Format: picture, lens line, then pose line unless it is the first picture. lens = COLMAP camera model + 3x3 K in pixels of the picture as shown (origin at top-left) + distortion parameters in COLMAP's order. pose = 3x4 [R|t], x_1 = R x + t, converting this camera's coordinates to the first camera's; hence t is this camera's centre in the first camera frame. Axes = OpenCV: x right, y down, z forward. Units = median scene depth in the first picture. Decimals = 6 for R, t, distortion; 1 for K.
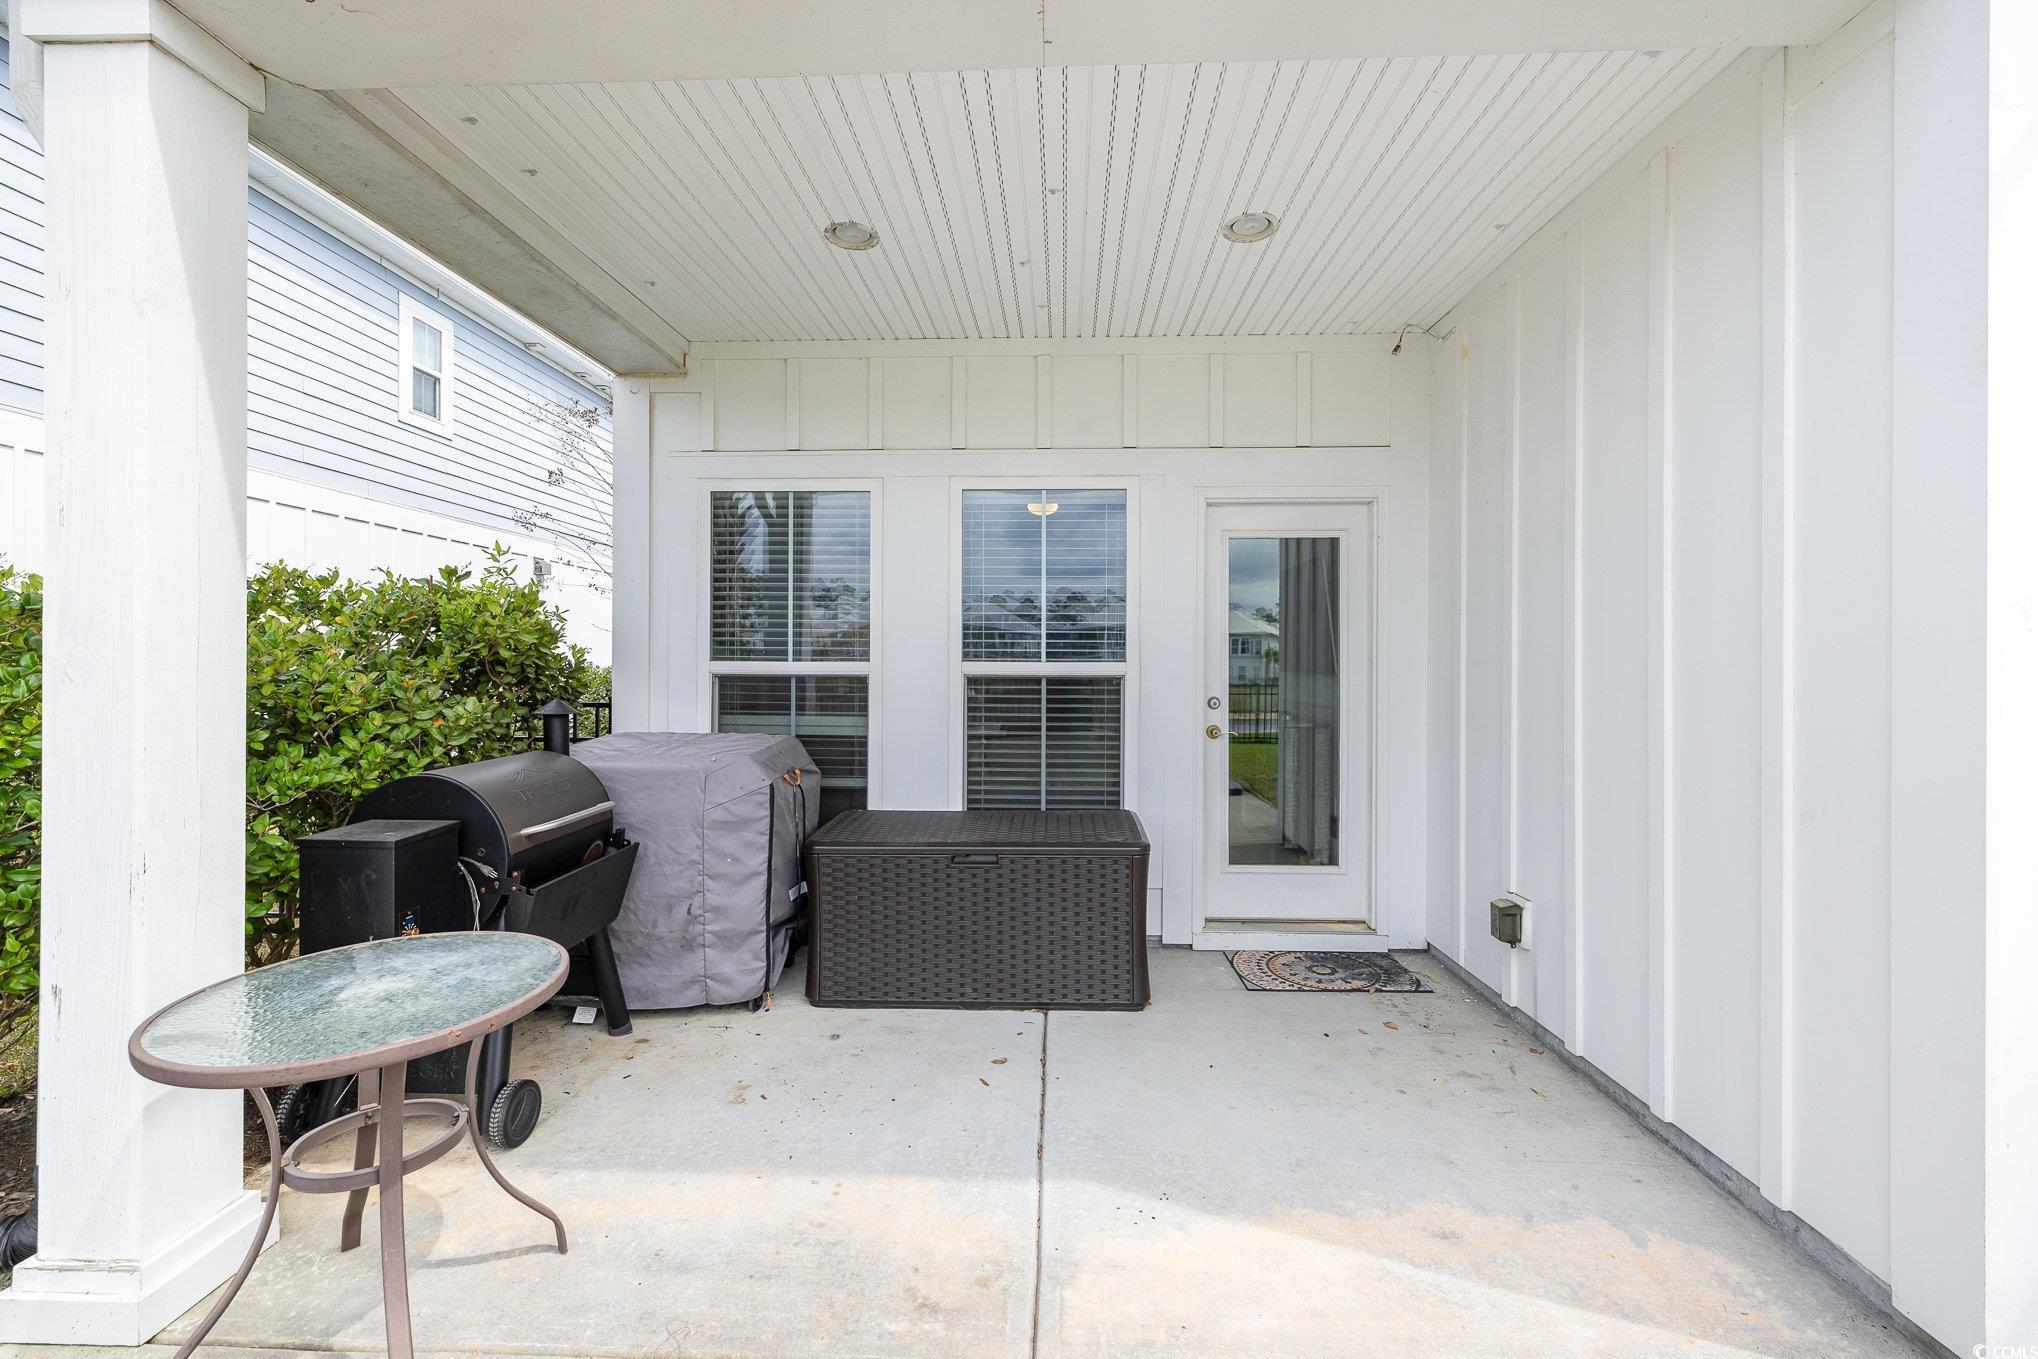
lens RADIAL K [[867.1, 0, 1025.0], [0, 867.1, 672.9], [0, 0, 1]] dist [0.001519, 0.000419]
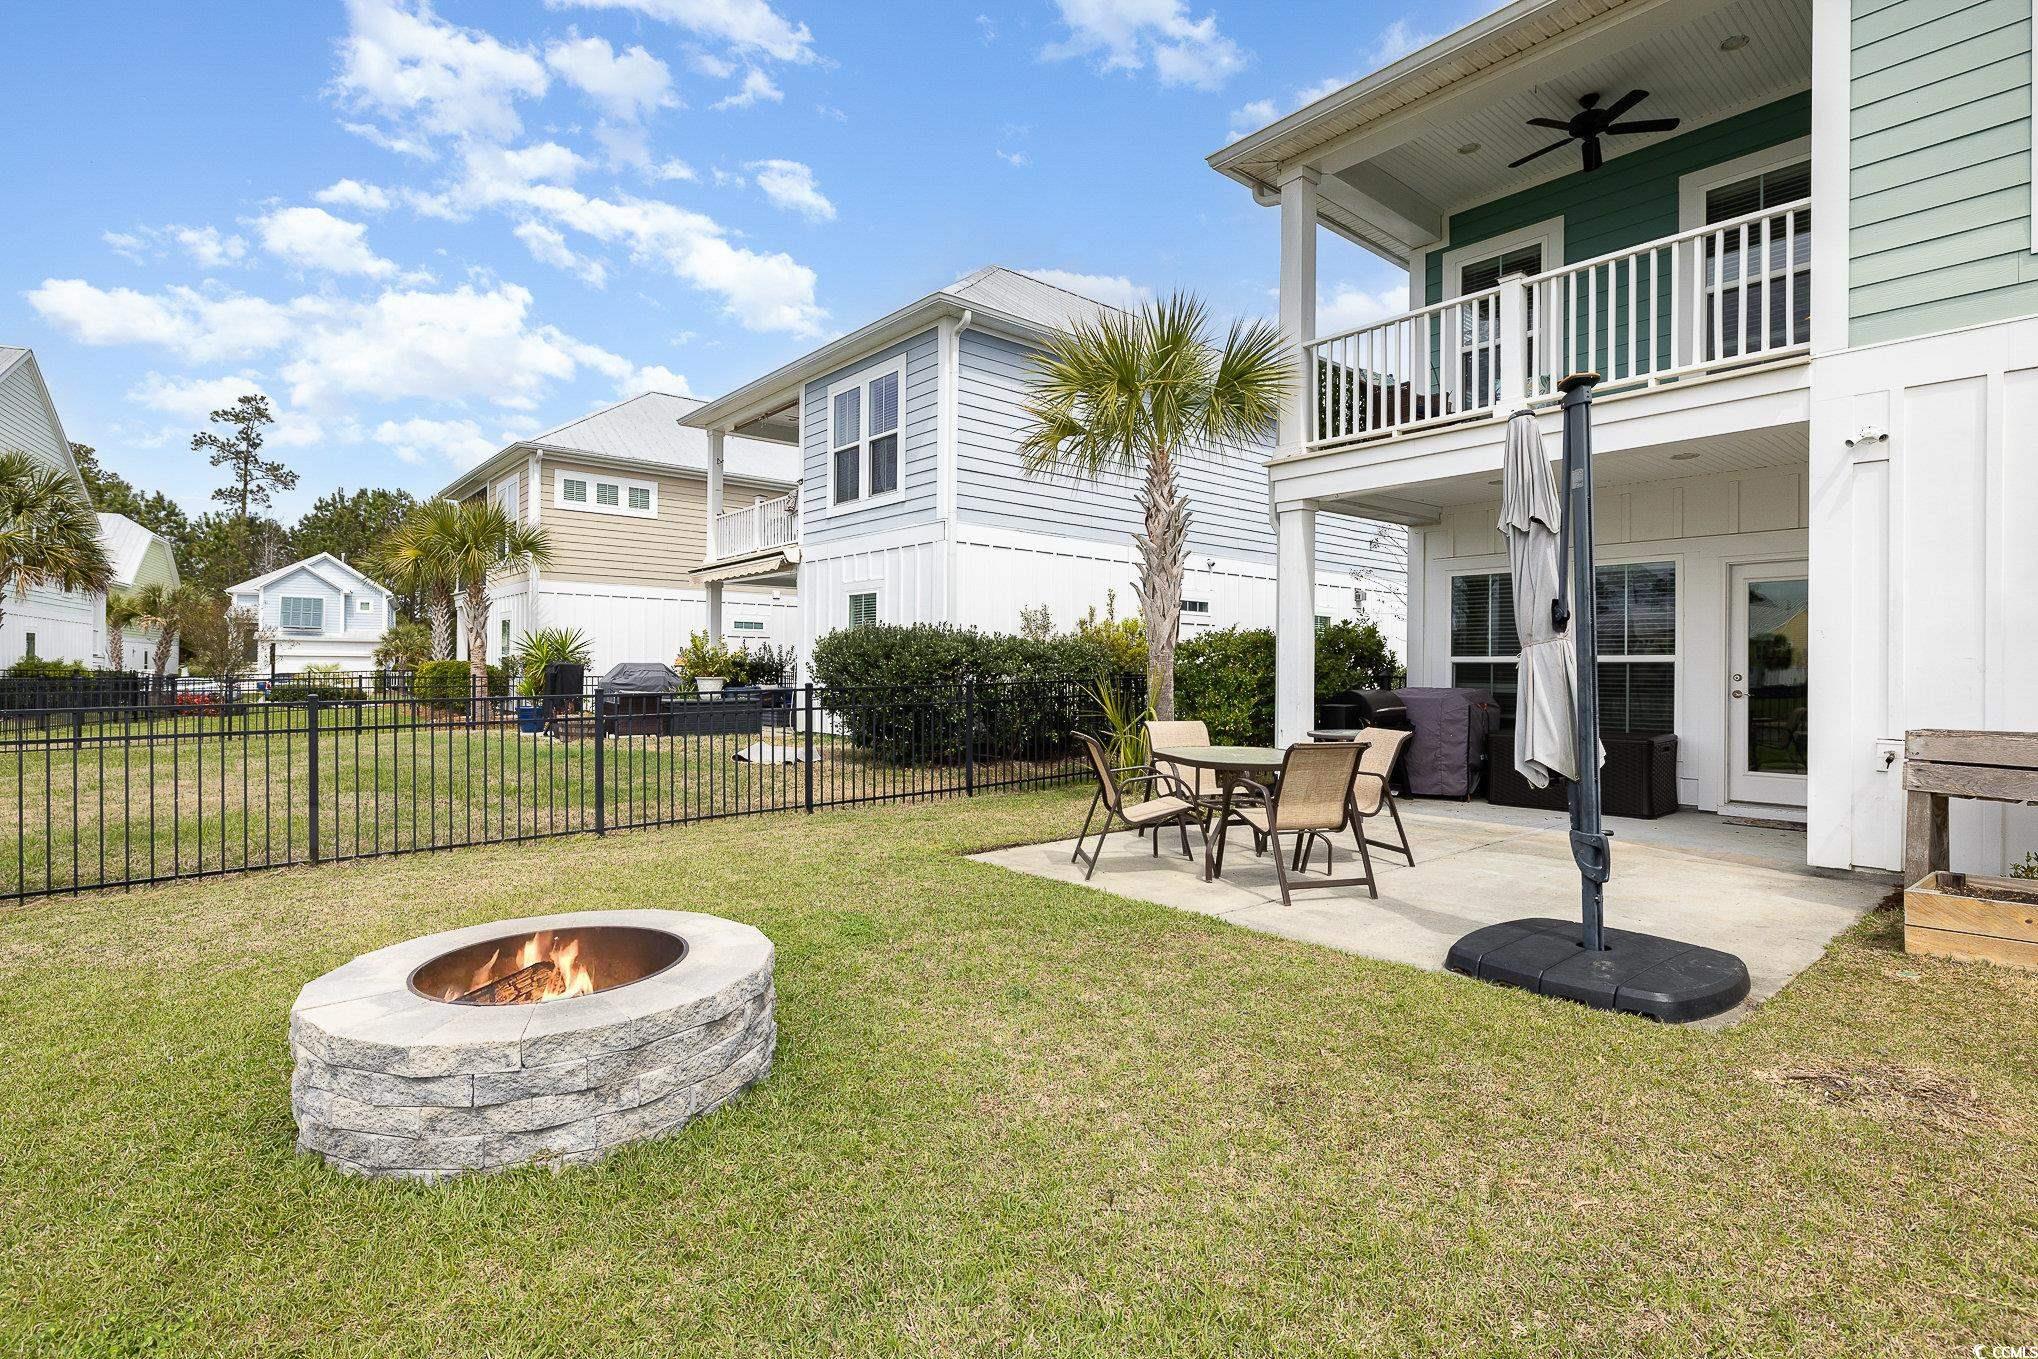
lens RADIAL K [[990.8, 0, 1009.0], [0, 990.8, 679.9], [0, 0, 1]] dist [-0.003288, -0.000051]
pose [[0.679045, 0.009850, -0.734031, 0.715509], [-0.005133, 0.999949, 0.008669, 0.030536], [0.734079, -0.002119, 0.679061, -1.510592]]
